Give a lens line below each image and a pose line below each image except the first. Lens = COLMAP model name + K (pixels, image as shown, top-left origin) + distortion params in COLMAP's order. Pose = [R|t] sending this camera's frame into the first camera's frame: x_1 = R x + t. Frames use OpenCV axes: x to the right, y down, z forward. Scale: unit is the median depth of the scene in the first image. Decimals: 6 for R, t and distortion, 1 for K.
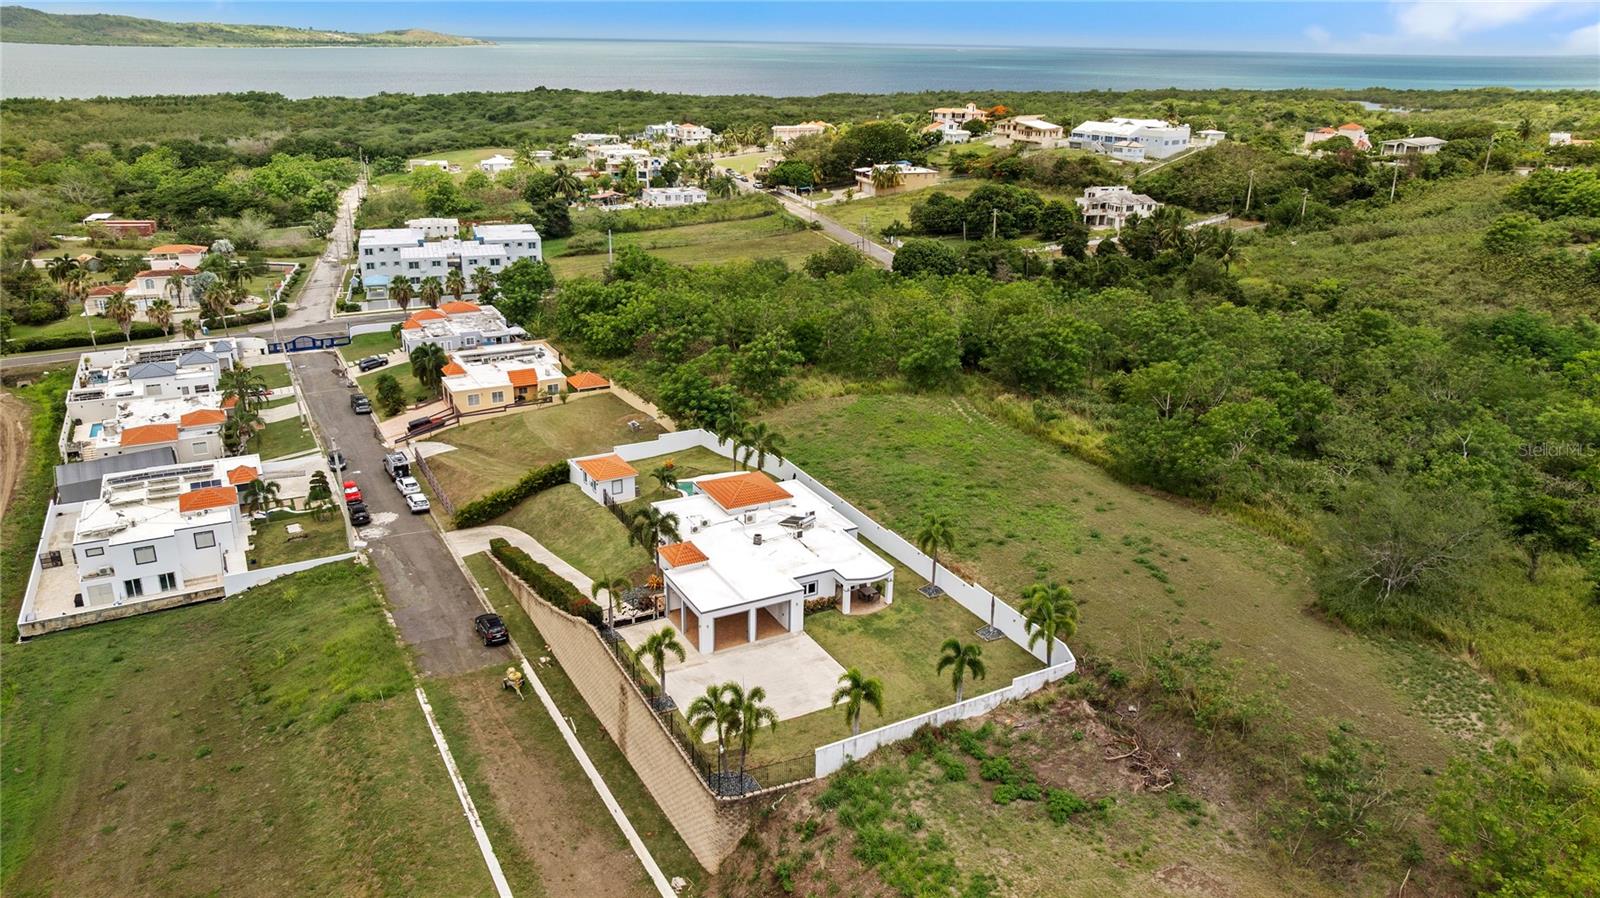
lens RADIAL K [[1132.8, 0, 800.0], [0, 1132.8, 449.0], [0, 0, 1]] dist [-0.027746, 0.035052]
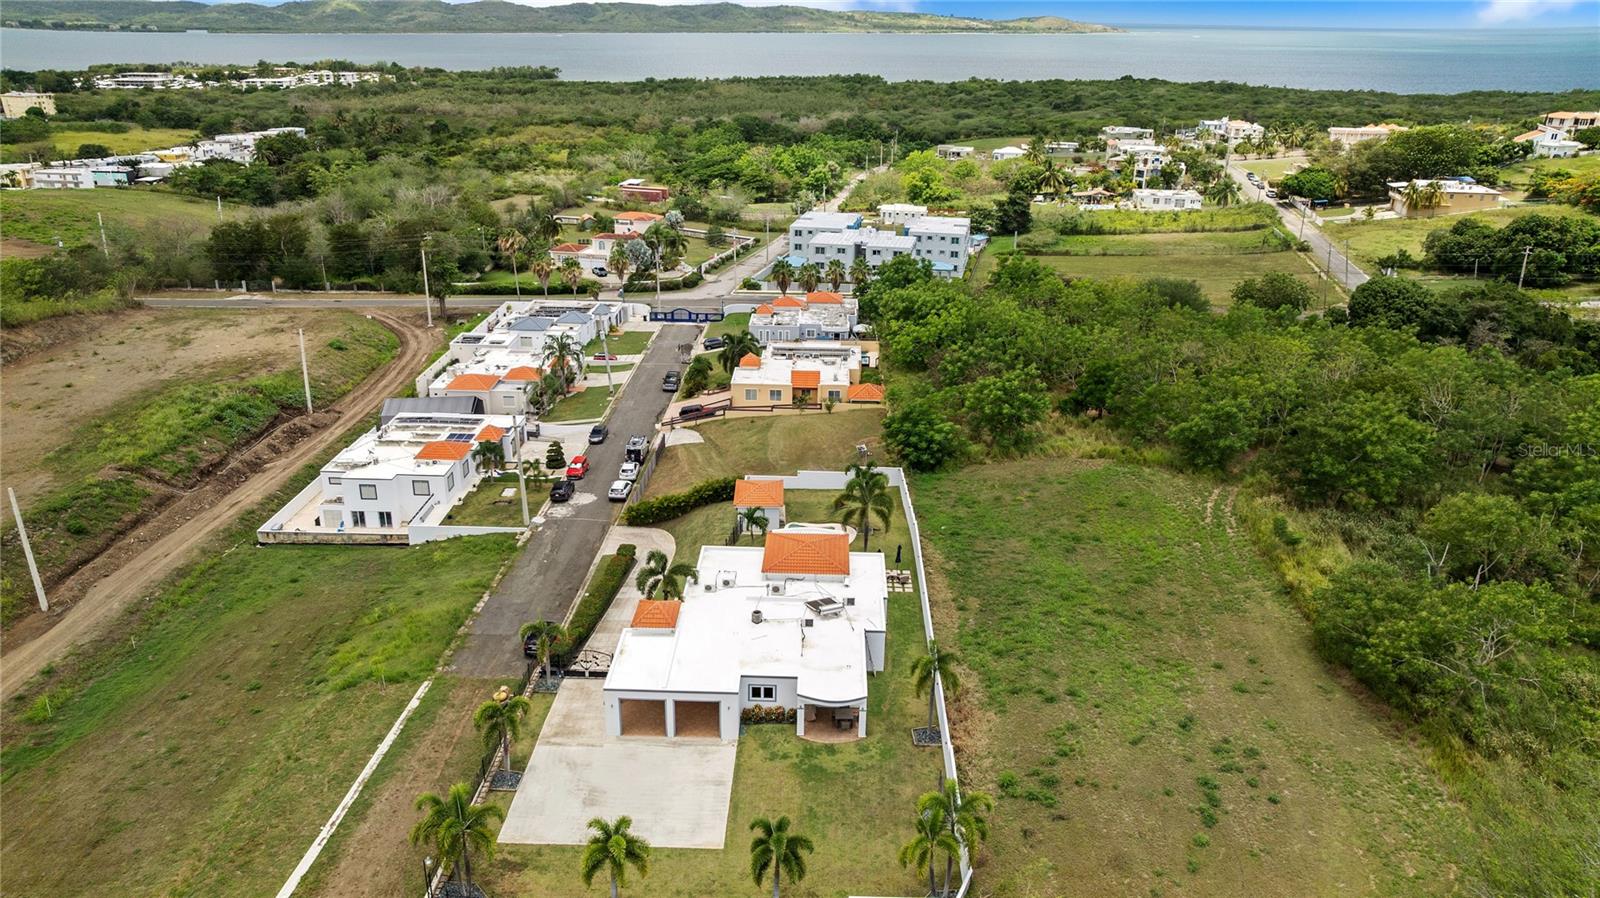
lens RADIAL K [[1132.8, 0, 800.0], [0, 1132.8, 449.0], [0, 0, 1]] dist [-0.027746, 0.035052]
pose [[0.865848, 0.172952, -0.469462, 0.176058], [-0.168251, 0.984354, 0.052327, -0.045061], [0.471167, 0.033680, 0.881401, 0.126366]]
